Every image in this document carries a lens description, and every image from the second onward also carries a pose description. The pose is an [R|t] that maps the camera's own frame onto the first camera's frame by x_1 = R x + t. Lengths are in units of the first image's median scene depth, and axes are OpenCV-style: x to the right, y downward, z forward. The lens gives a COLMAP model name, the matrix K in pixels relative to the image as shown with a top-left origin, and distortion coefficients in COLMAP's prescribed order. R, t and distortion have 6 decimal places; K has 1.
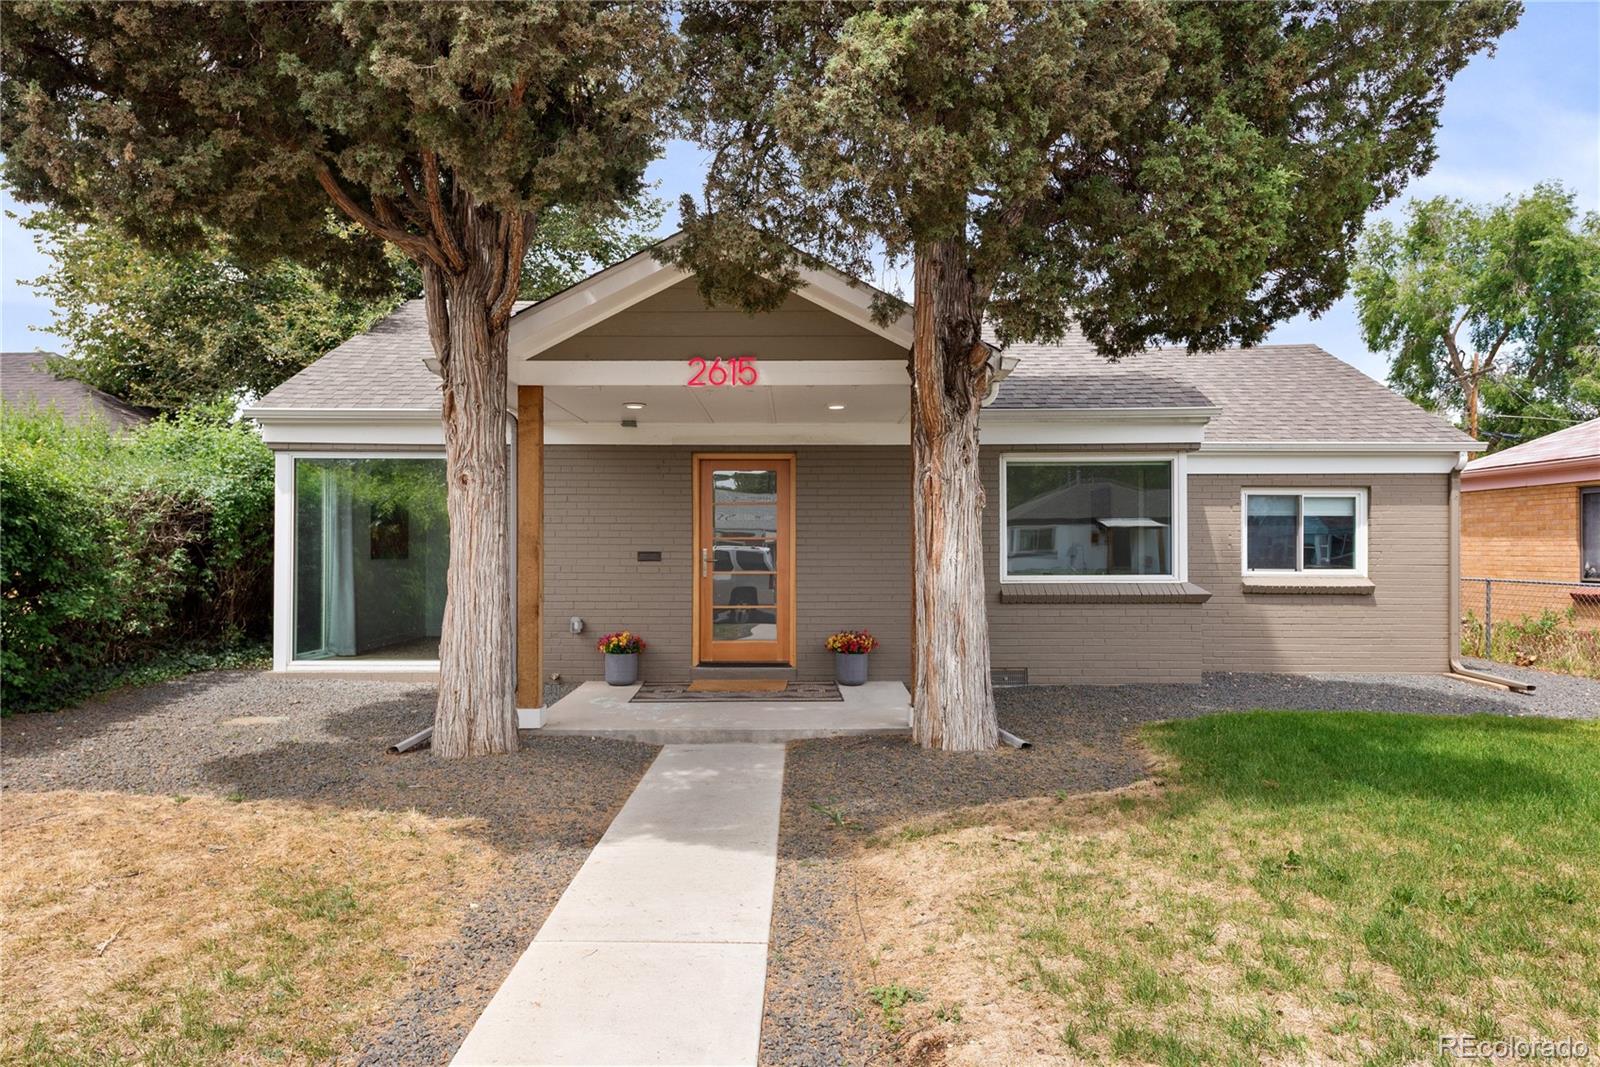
lens RADIAL K [[1087.0, 0, 831.9], [0, 1087.0, 497.1], [0, 0, 1]] dist [0.030166, -0.000494]
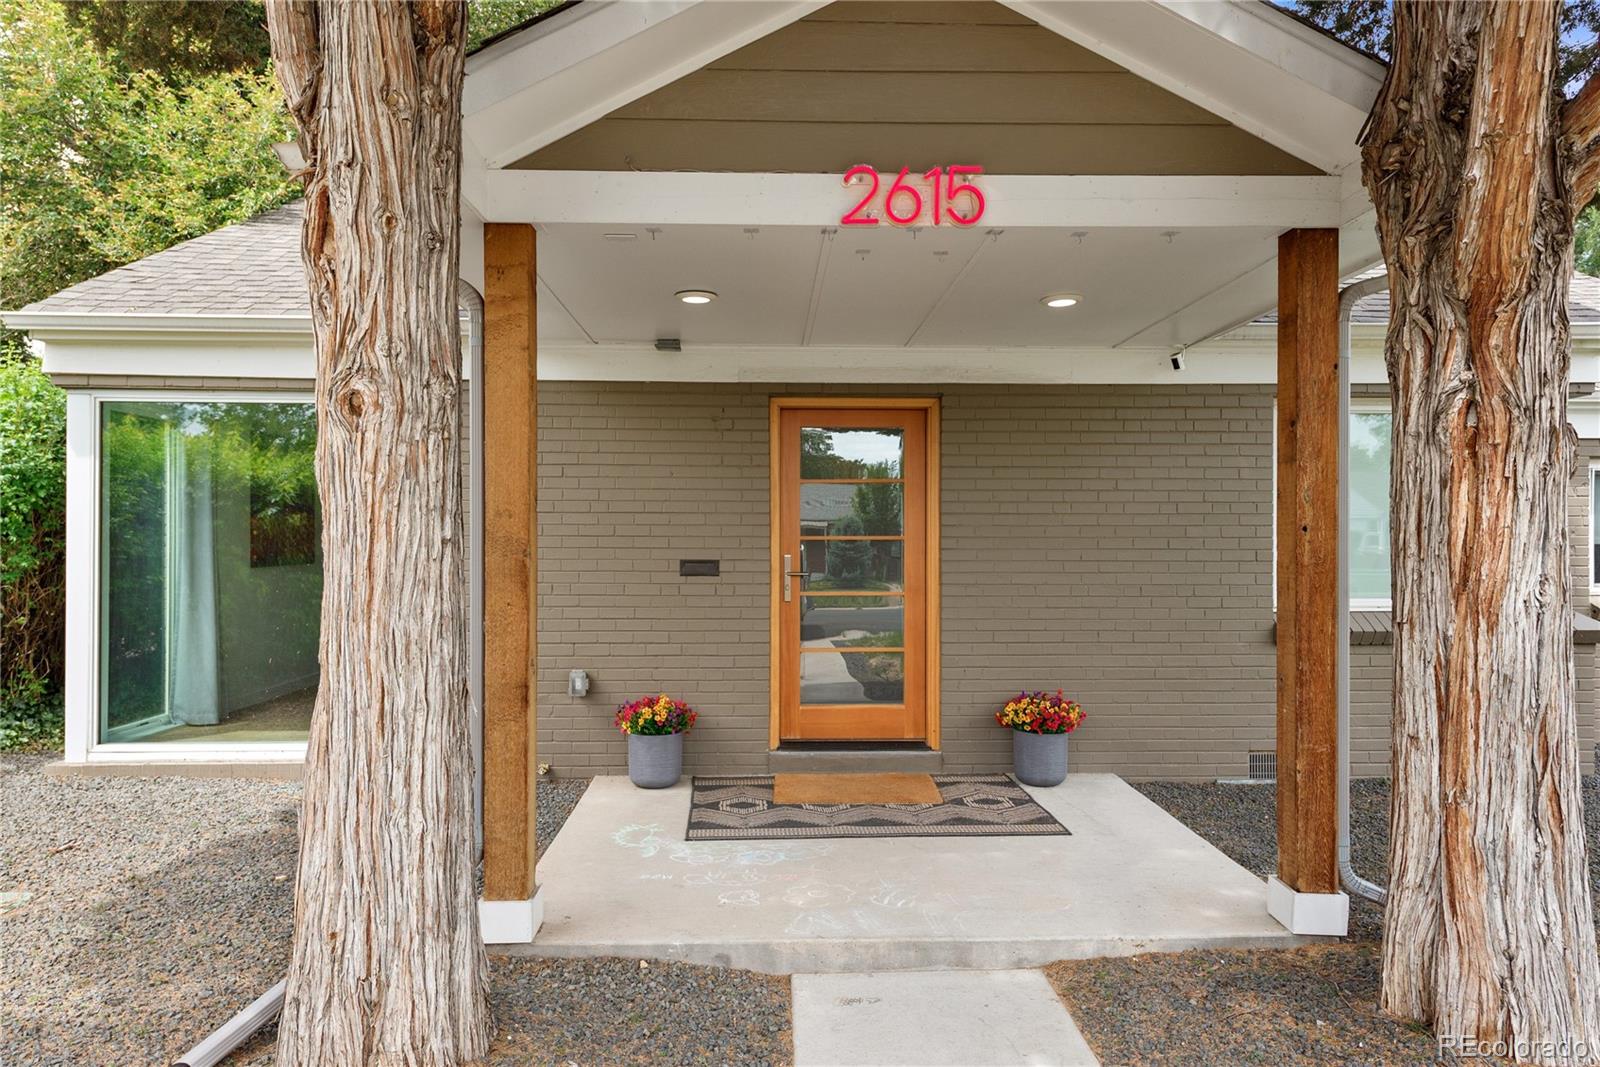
lens RADIAL K [[1061.1, 0, 800.0], [0, 1061.1, 497.5], [0, 0, 1]] dist [0.022835, -0.001033]
pose [[0.999834, 0.001627, 0.018166, -0.158562], [-0.001803, 0.999952, 0.009652, 0.012712], [-0.018149, -0.009683, 0.999788, 0.532229]]
